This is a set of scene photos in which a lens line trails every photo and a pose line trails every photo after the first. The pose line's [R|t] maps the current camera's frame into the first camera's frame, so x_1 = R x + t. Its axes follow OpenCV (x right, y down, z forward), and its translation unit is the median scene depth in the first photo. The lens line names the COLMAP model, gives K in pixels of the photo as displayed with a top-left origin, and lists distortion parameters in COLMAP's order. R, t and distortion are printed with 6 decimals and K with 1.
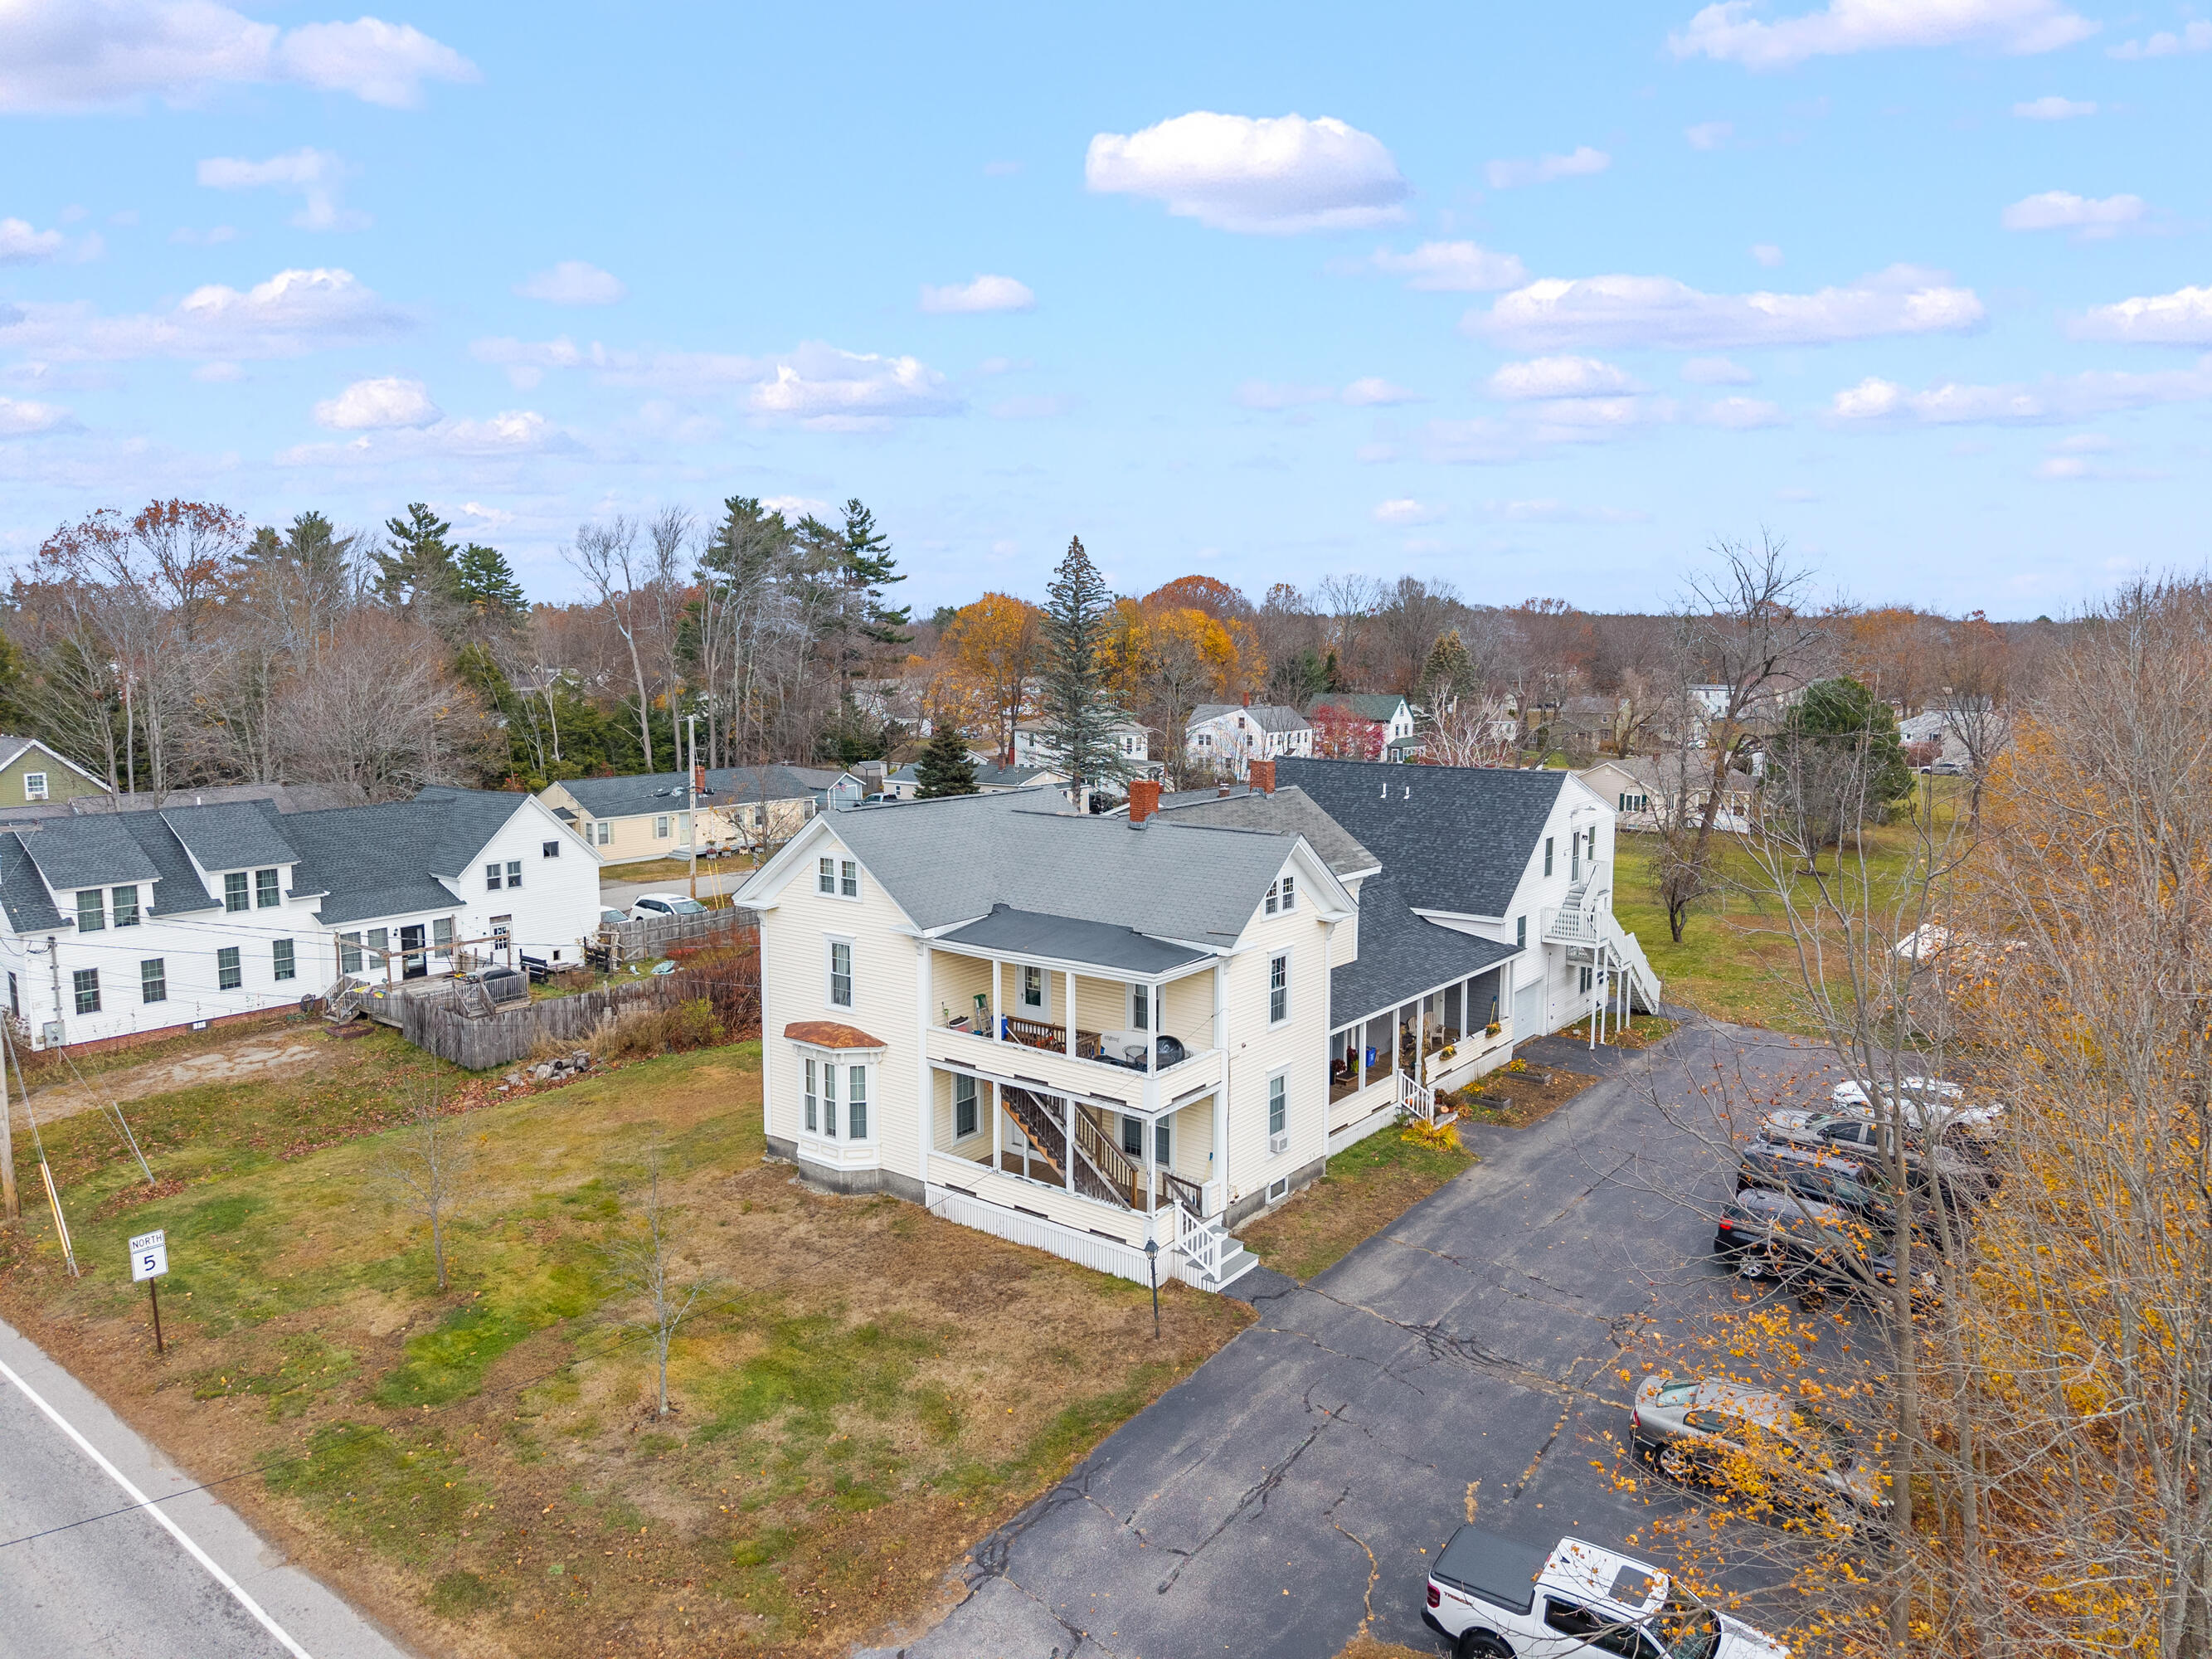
lens RADIAL K [[1452.1, 0, 1106.0], [0, 1452.1, 829.5], [0, 0, 1]] dist [0.008831, -0.001963]
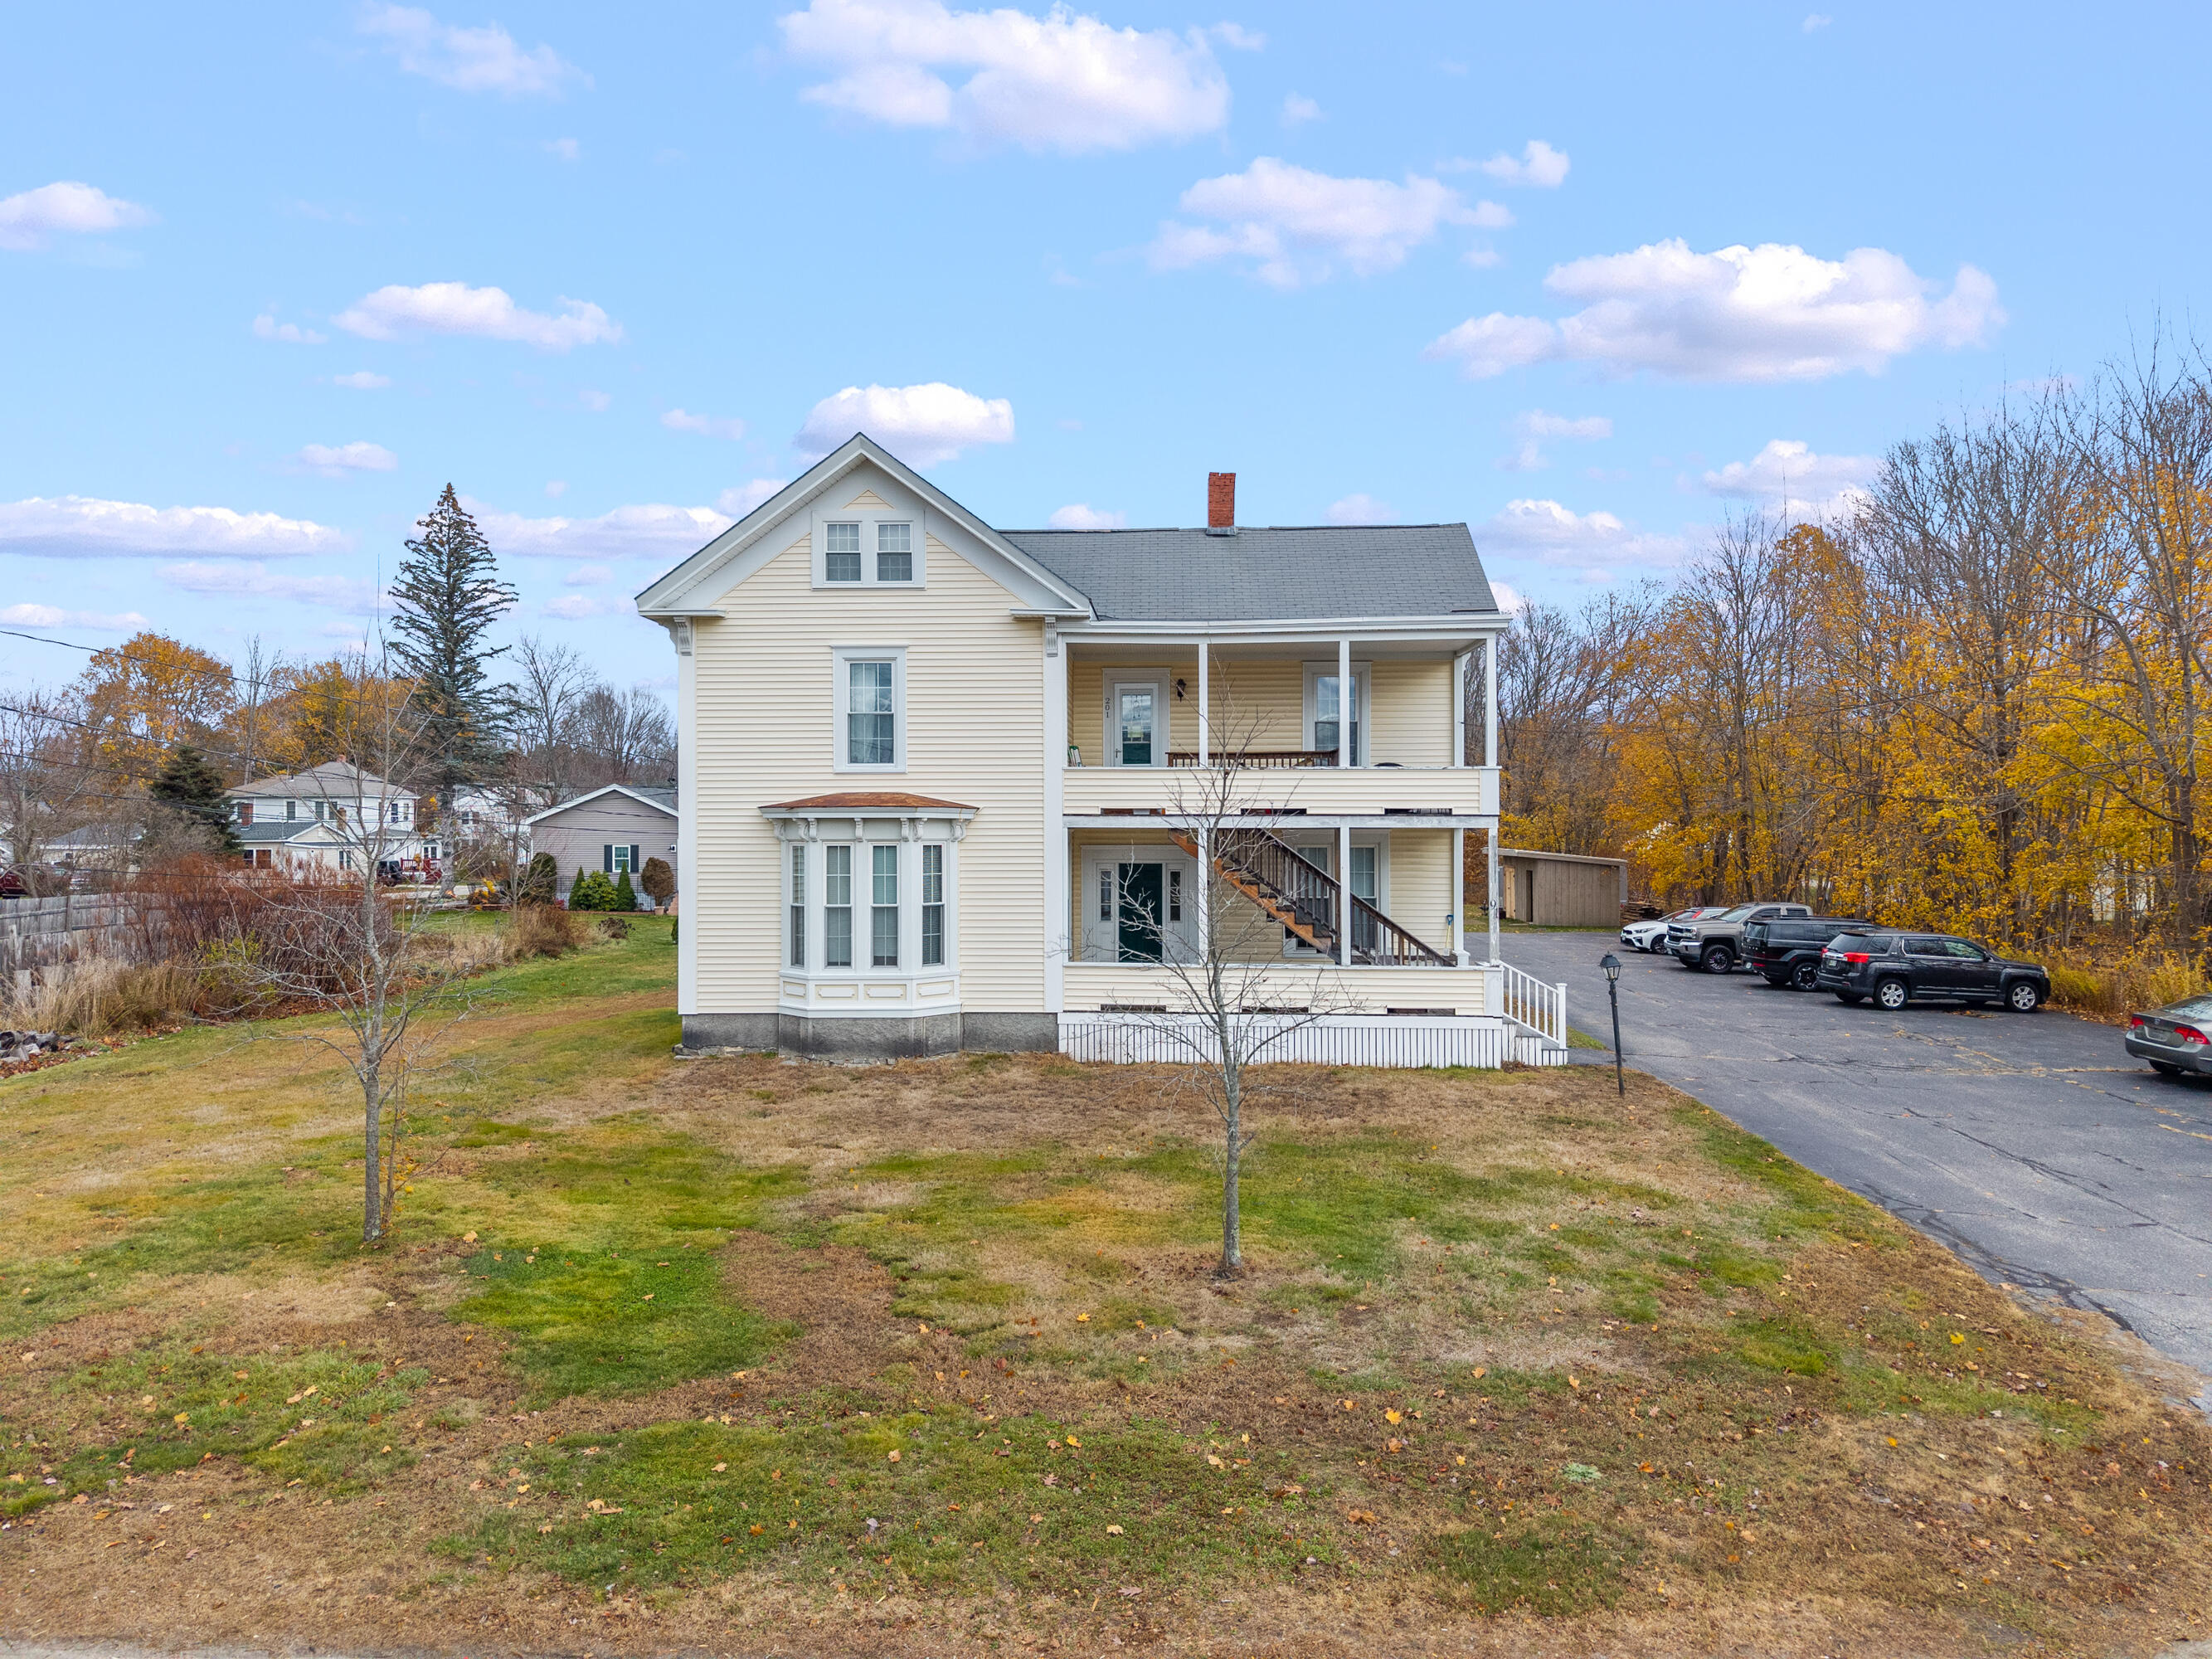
lens RADIAL K [[1452.1, 0, 1106.0], [0, 1452.1, 829.5], [0, 0, 1]] dist [0.008831, -0.001963]
pose [[0.823136, -0.001749, 0.567841, -0.469138], [0.066510, 0.993409, -0.093353, 0.220853], [-0.563936, 0.114609, 0.817827, 0.446058]]
